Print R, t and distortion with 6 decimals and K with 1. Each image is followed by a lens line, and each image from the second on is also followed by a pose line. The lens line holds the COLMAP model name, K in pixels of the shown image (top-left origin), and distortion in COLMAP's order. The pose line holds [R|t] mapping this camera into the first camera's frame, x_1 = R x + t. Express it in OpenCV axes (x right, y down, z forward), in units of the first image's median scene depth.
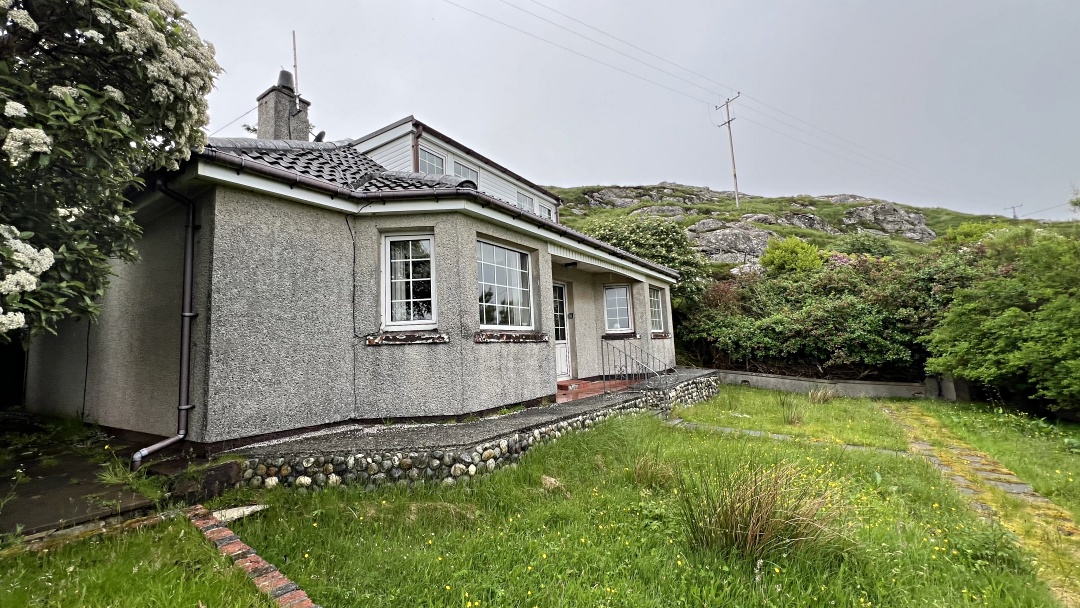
lens RADIAL K [[439.2, 0, 540.0], [0, 439.2, 304.0], [0, 0, 1]] dist [-0.001571, -0.000111]
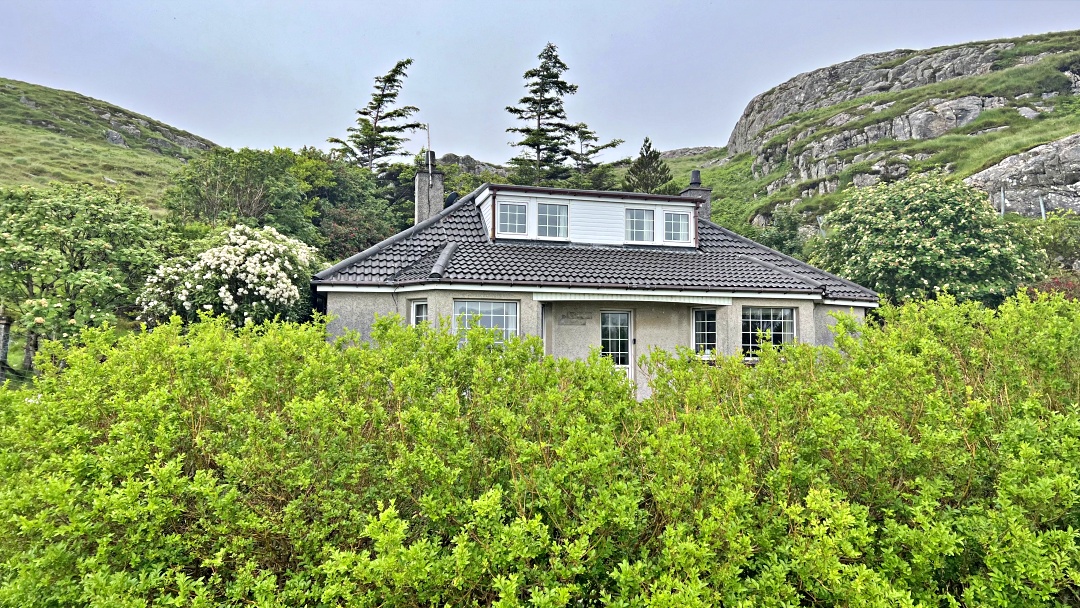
lens RADIAL K [[808.1, 0, 540.0], [0, 808.1, 304.0], [0, 0, 1]] dist [0.073957, -0.055051]
pose [[0.743799, 0.010583, -0.668319, 2.108922], [0.027761, 0.998523, 0.046708, -0.280802], [0.667826, -0.053295, 0.742407, -0.996875]]
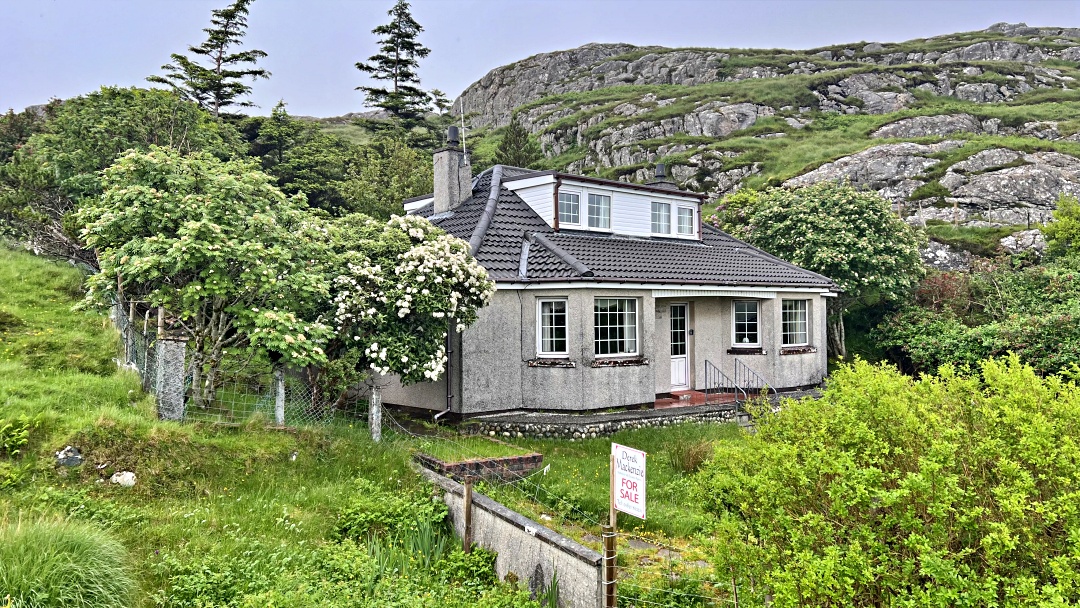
lens RADIAL K [[822.6, 0, 540.0], [0, 822.6, 304.0], [0, 0, 1]] dist [0.120299, -0.210896]
pose [[0.960431, 0.036886, -0.276065, 0.489351], [-0.009778, 0.995046, 0.098935, -0.434407], [0.278347, -0.092320, 0.956033, -1.897994]]
